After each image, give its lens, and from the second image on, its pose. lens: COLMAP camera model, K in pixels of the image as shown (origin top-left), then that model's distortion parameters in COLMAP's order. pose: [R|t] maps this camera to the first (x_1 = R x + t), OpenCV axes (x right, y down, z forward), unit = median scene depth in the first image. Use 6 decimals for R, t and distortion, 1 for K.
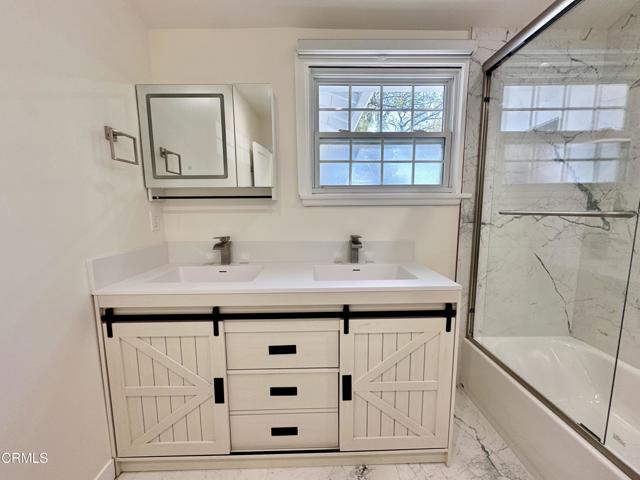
lens RADIAL K [[255.4, 0, 317.7], [0, 255.4, 238.4], [0, 0, 1]] dist [-0.003024, 0.001125]
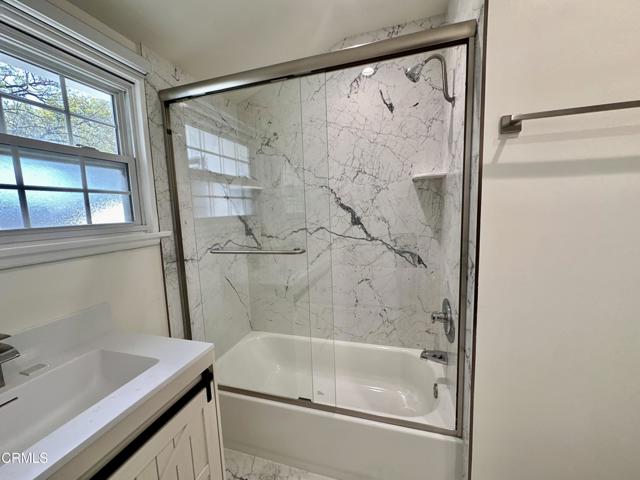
lens RADIAL K [[255.4, 0, 321.0], [0, 255.4, 239.0], [0, 0, 1]] dist [-0.003024, 0.001125]
pose [[0.301763, -0.113797, 0.946567, -0.099464], [0.147768, 0.986436, 0.071482, -0.136876], [-0.941862, 0.118301, 0.314485, 0.219387]]
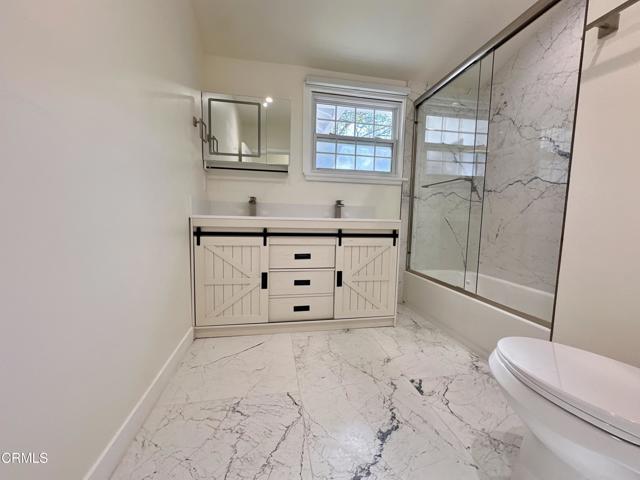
lens RADIAL K [[255.4, 0, 318.5], [0, 255.4, 238.0], [0, 0, 1]] dist [-0.003024, 0.001125]
pose [[0.985419, 0.015820, 0.169407, -0.239718], [-0.009890, 0.999310, -0.035789, 0.276635], [-0.169857, 0.033591, 0.984896, -0.510085]]
